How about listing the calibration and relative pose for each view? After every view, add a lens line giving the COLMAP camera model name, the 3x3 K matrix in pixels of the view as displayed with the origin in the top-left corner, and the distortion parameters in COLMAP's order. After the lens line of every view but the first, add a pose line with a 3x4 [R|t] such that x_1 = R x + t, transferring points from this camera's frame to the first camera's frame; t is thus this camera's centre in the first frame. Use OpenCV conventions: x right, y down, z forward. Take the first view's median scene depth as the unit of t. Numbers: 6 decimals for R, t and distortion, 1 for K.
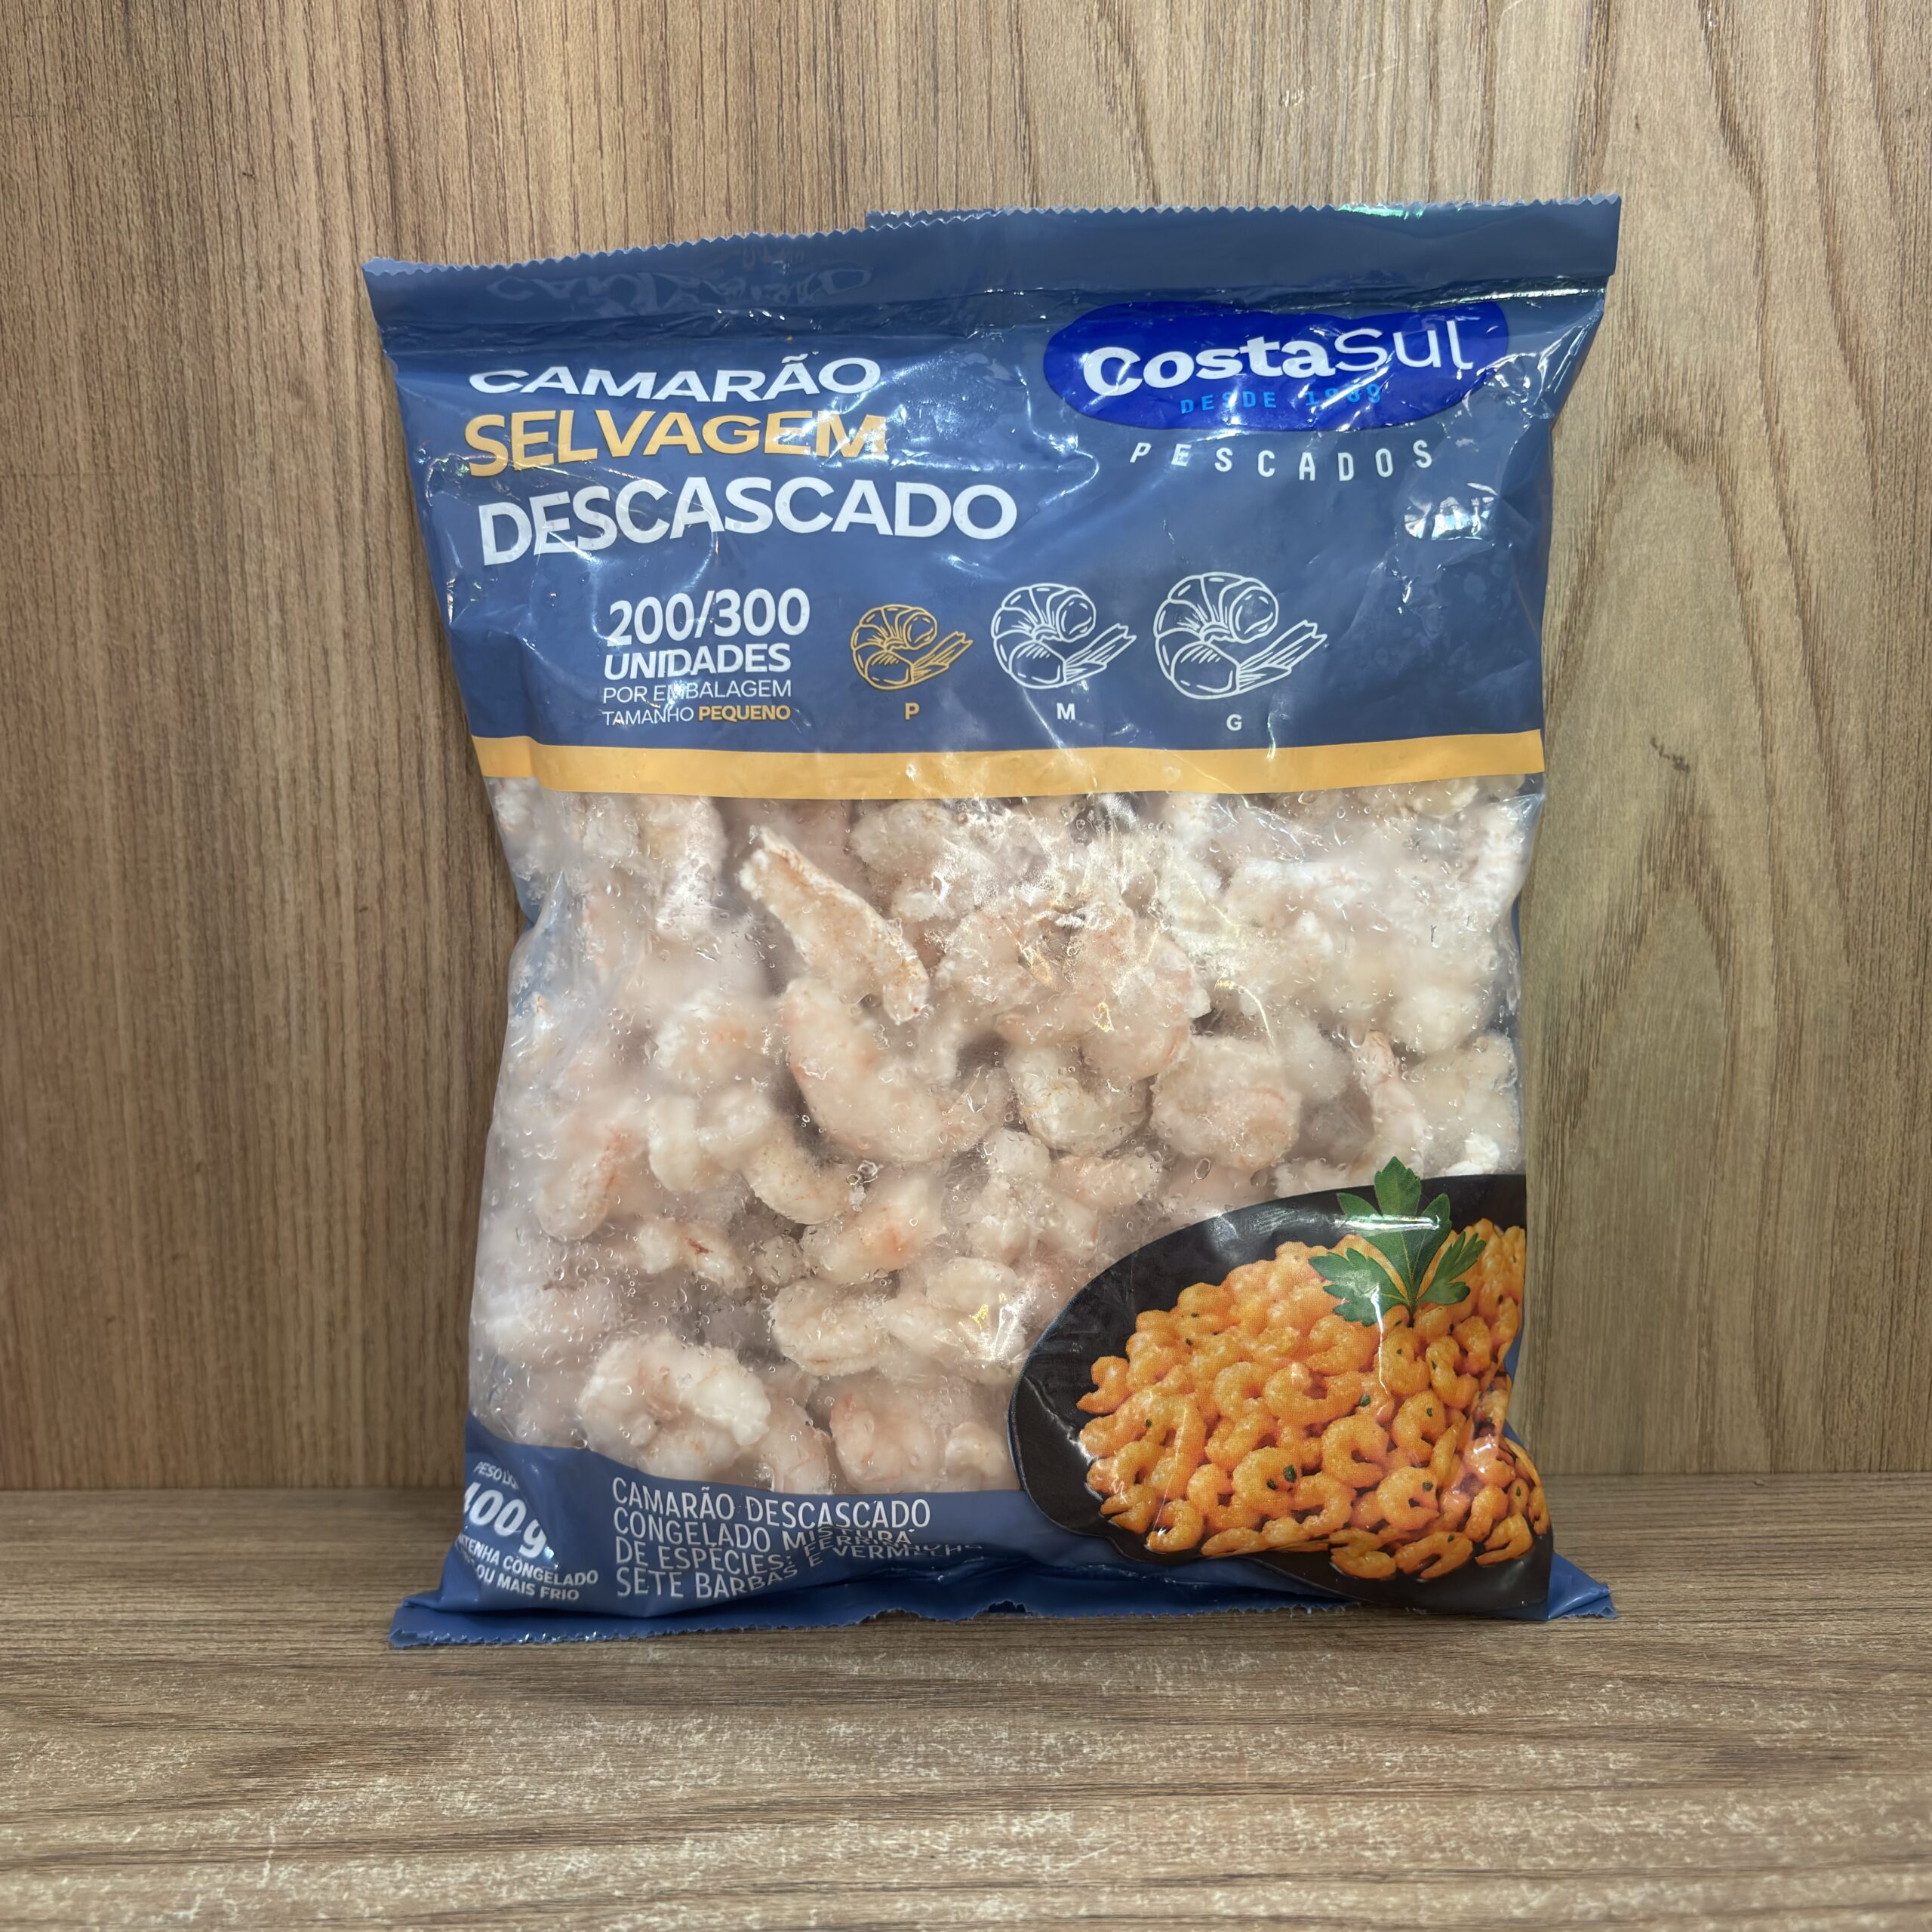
lens RADIAL K [[2219.5, 0, 962.0], [0, 2219.5, 976.1], [0, 0, 1]] dist [0.007247, 0.000000]
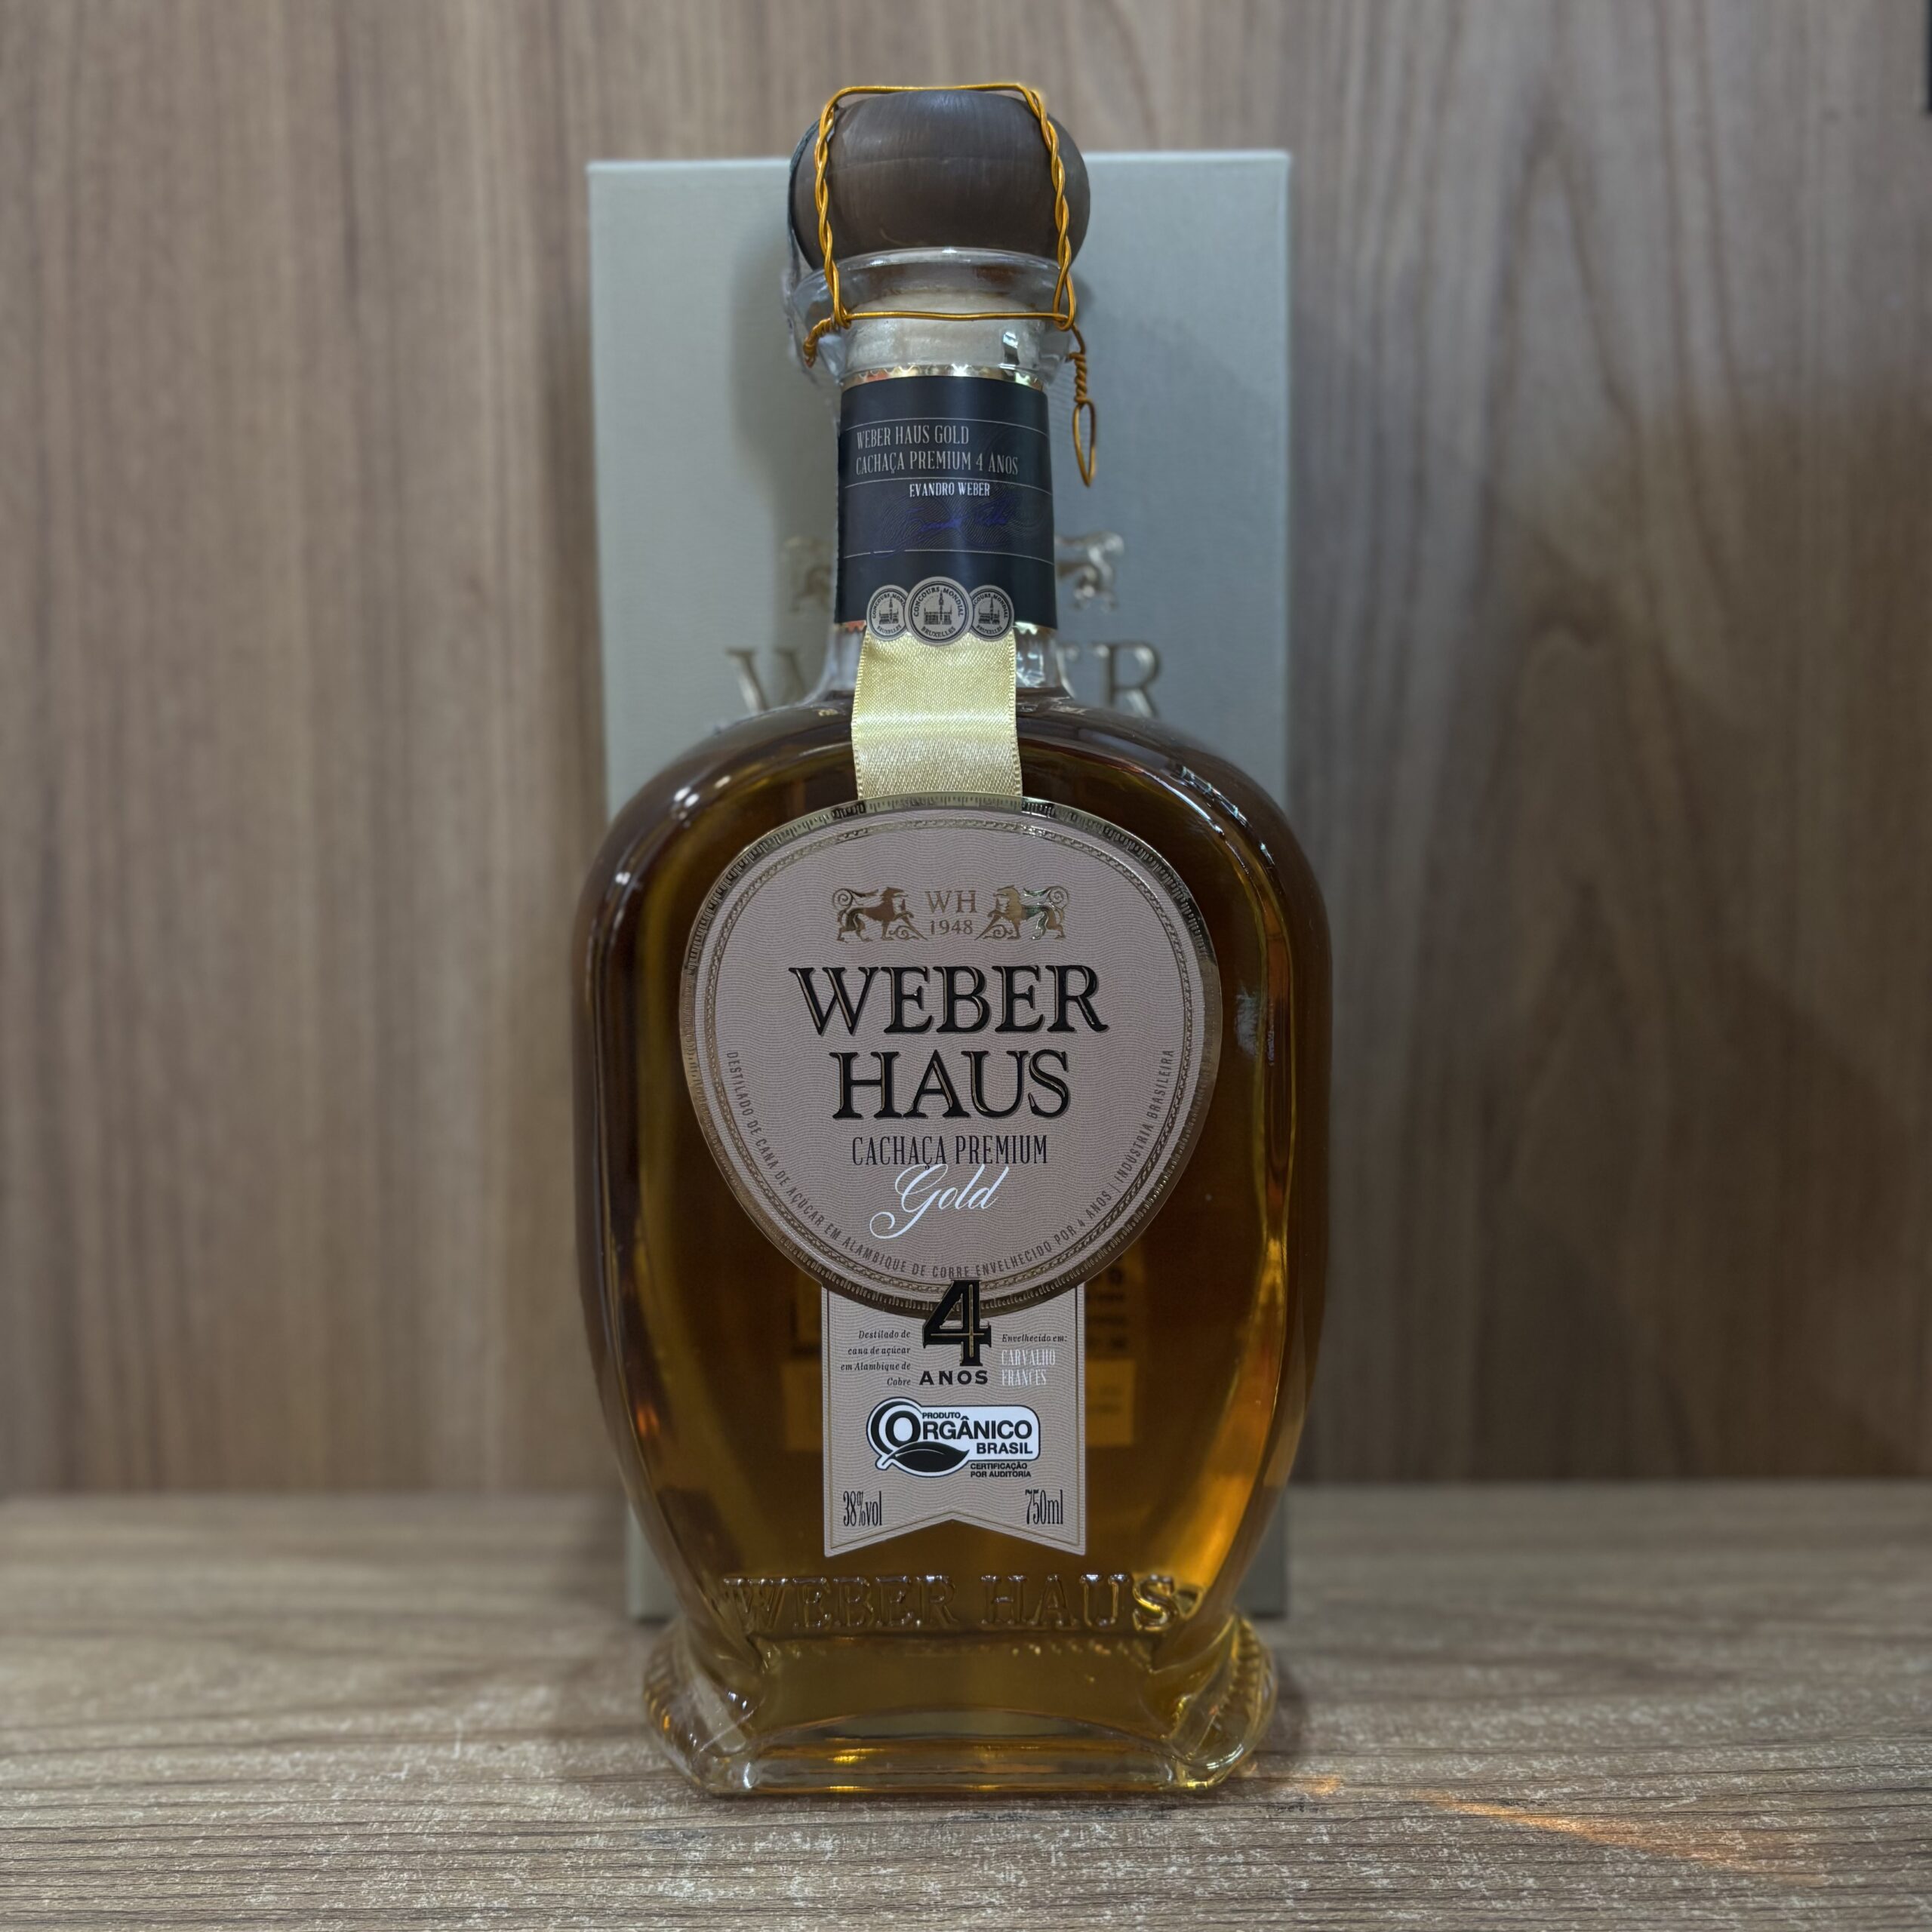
lens RADIAL K [[2114.5, 0, 955.2], [0, 2114.5, 974.5], [0, 0, 1]] dist [0.009490, 0.000000]
pose [[0.999994, 0.003226, -0.001039, -0.026875], [-0.003303, 0.996263, -0.086314, 0.056749], [0.000756, 0.086317, 0.996267, -0.175054]]
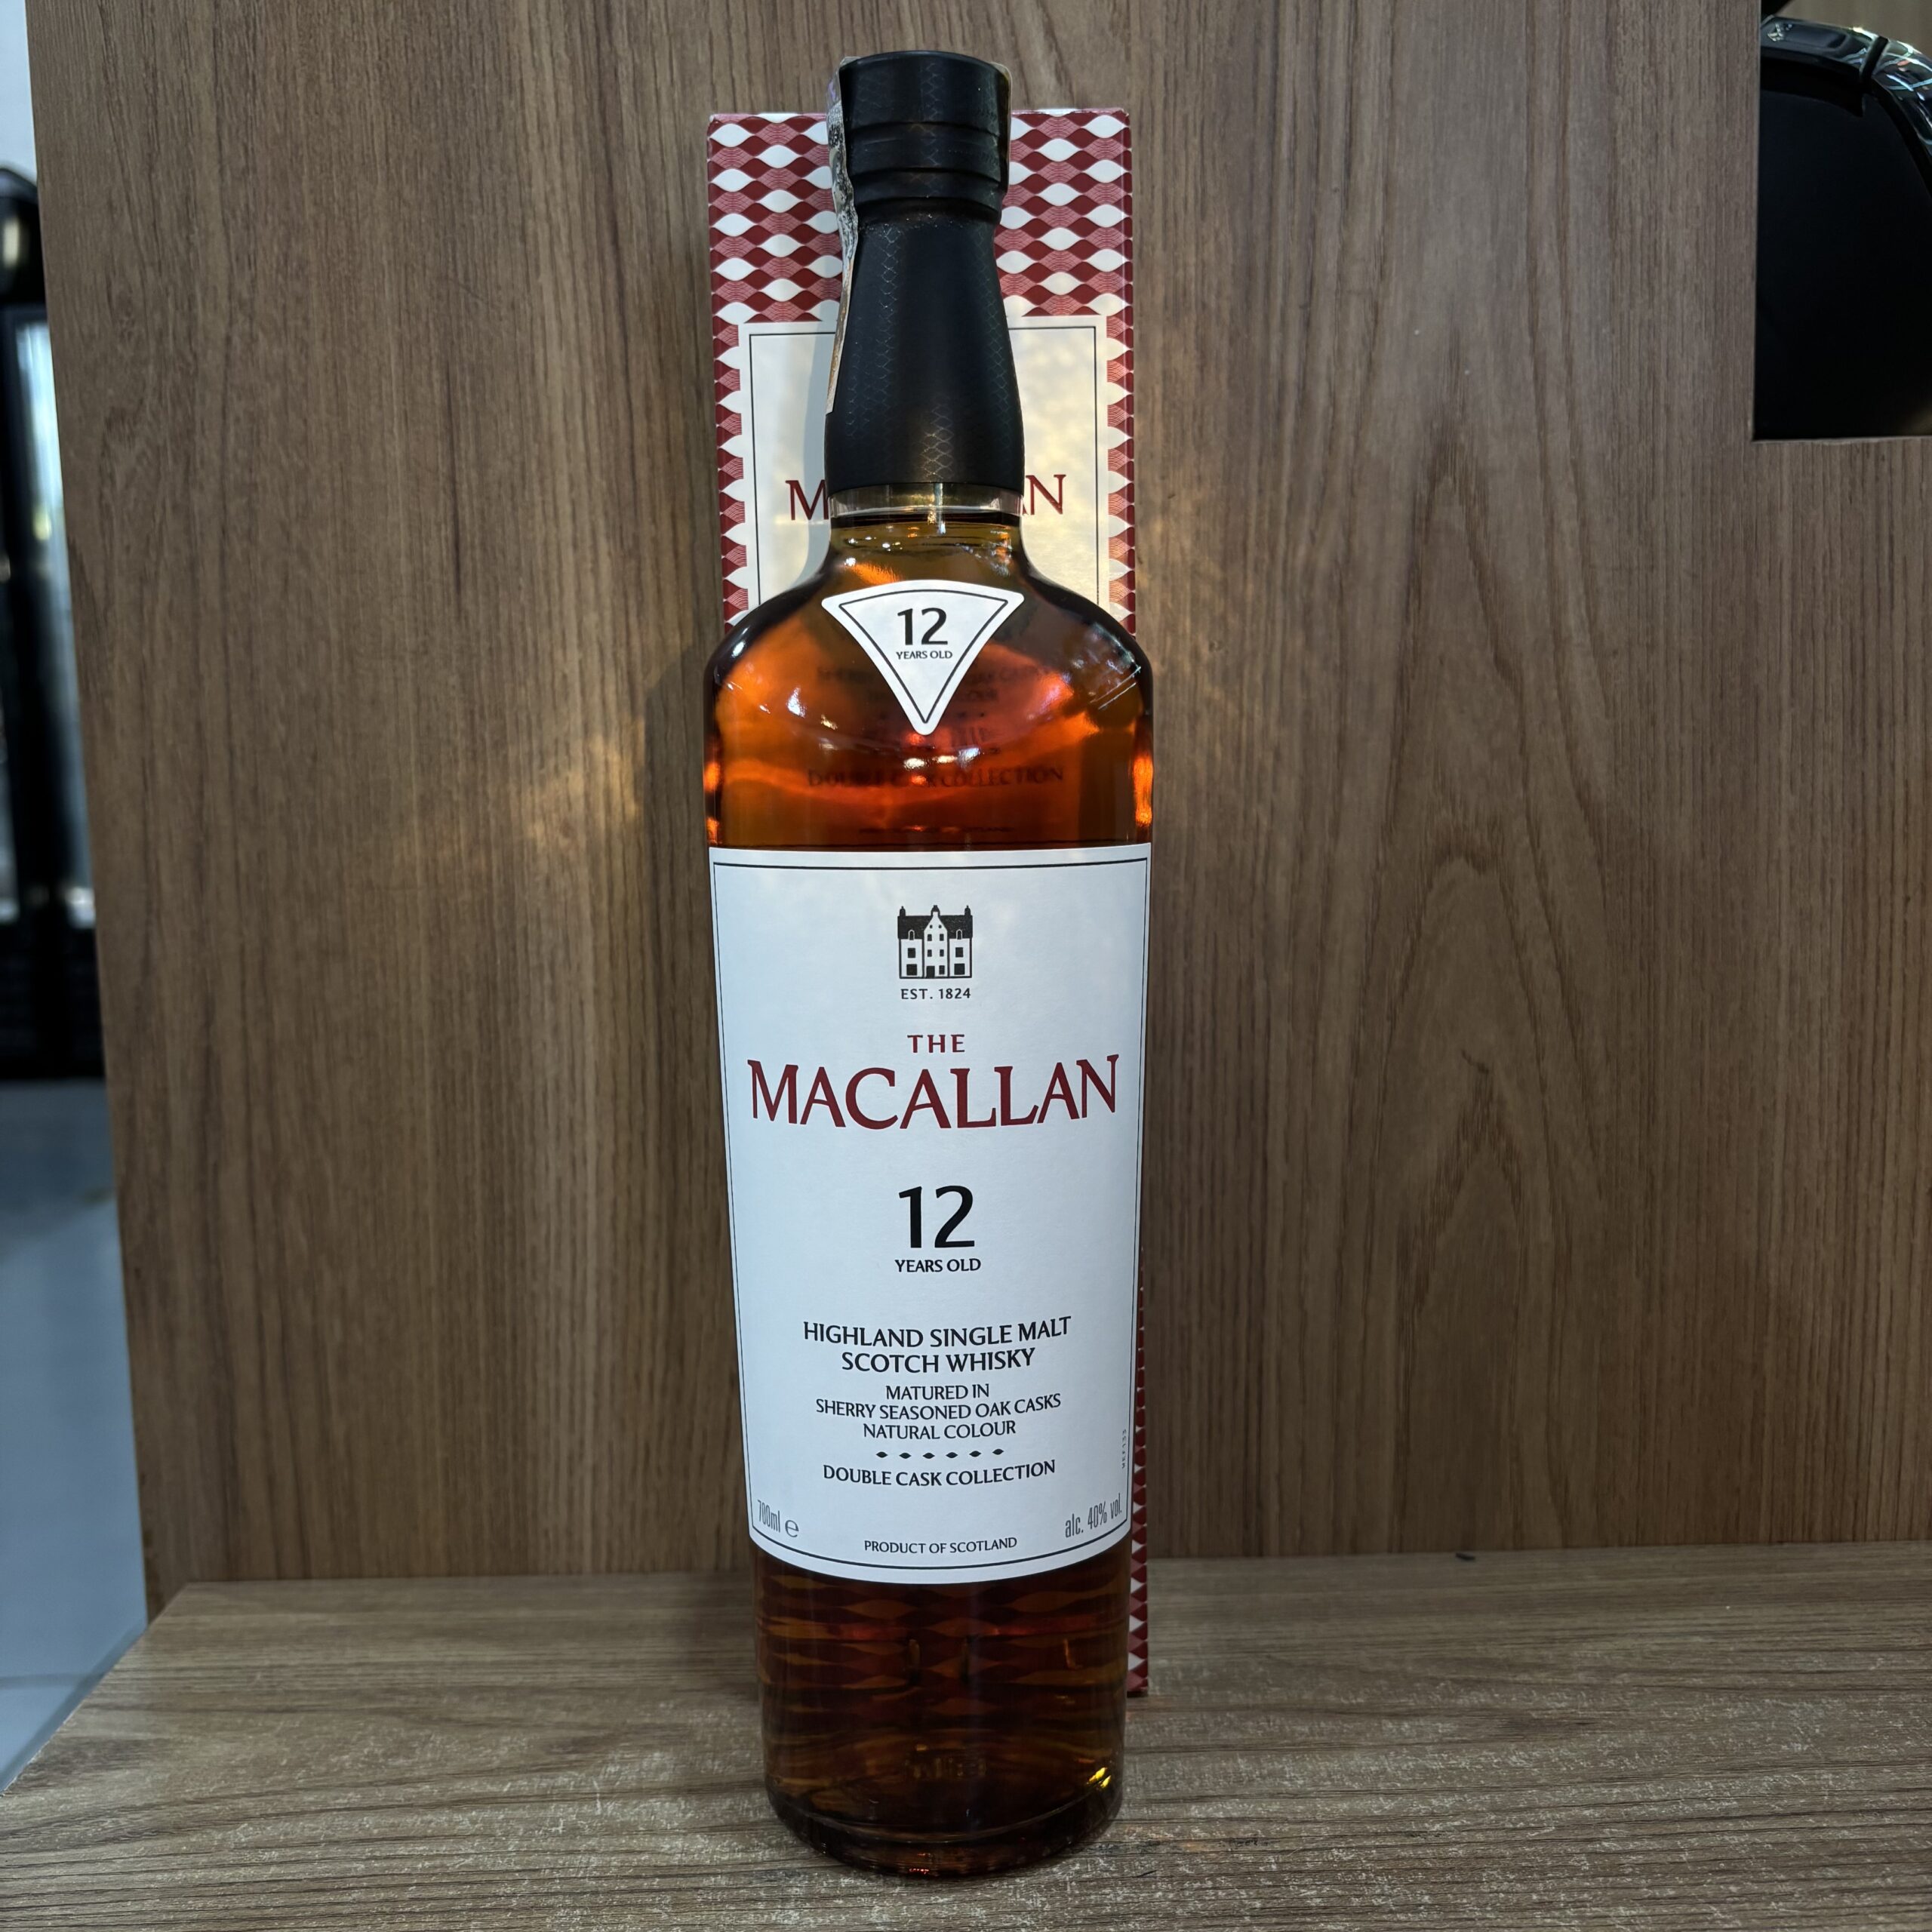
lens RADIAL K [[2114.5, 0, 962.9], [0, 2114.5, 979.5], [0, 0, 1]] dist [0.009490, 0.000000]
pose [[0.999674, -0.008451, 0.024111, -0.065814], [0.009971, 0.997924, -0.063620, -0.071464], [-0.023523, 0.063840, 0.997683, -0.444753]]
